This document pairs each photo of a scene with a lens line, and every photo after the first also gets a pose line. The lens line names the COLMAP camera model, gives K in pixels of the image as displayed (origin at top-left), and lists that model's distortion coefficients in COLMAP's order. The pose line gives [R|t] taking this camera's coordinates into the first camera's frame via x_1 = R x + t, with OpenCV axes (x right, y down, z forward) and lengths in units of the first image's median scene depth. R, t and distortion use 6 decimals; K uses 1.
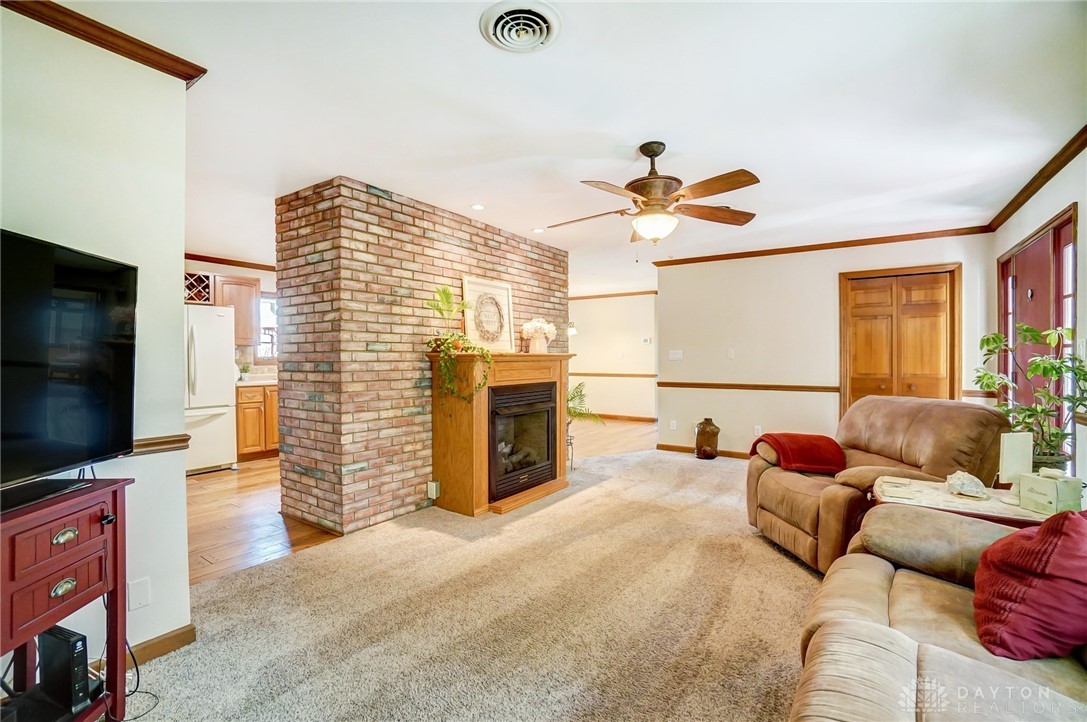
lens RADIAL K [[482.2, 0, 543.2], [0, 482.2, 359.5], [0, 0, 1]] dist [-0.007243, 0.000054]
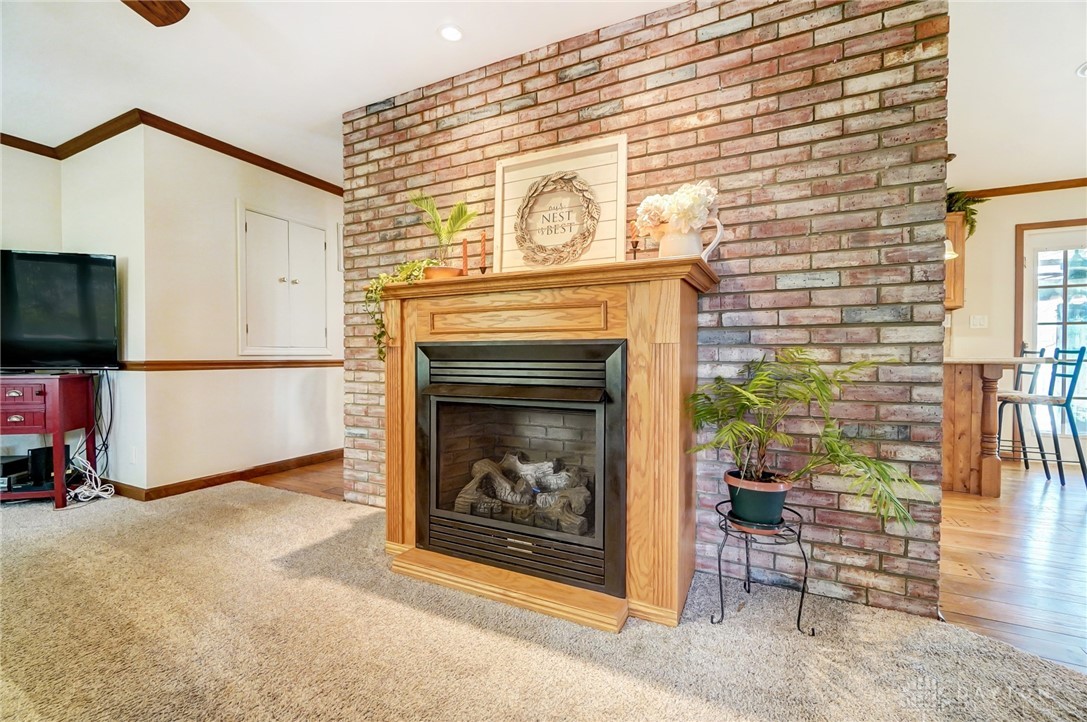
lens RADIAL K [[482.2, 0, 543.4], [0, 482.2, 363.8], [0, 0, 1]] dist [-0.007243, 0.000054]
pose [[0.119291, 0.018665, -0.992684, 0.477142], [-0.005201, 0.999821, 0.018174, 0.069188], [0.992846, 0.002995, 0.119367, 1.091345]]
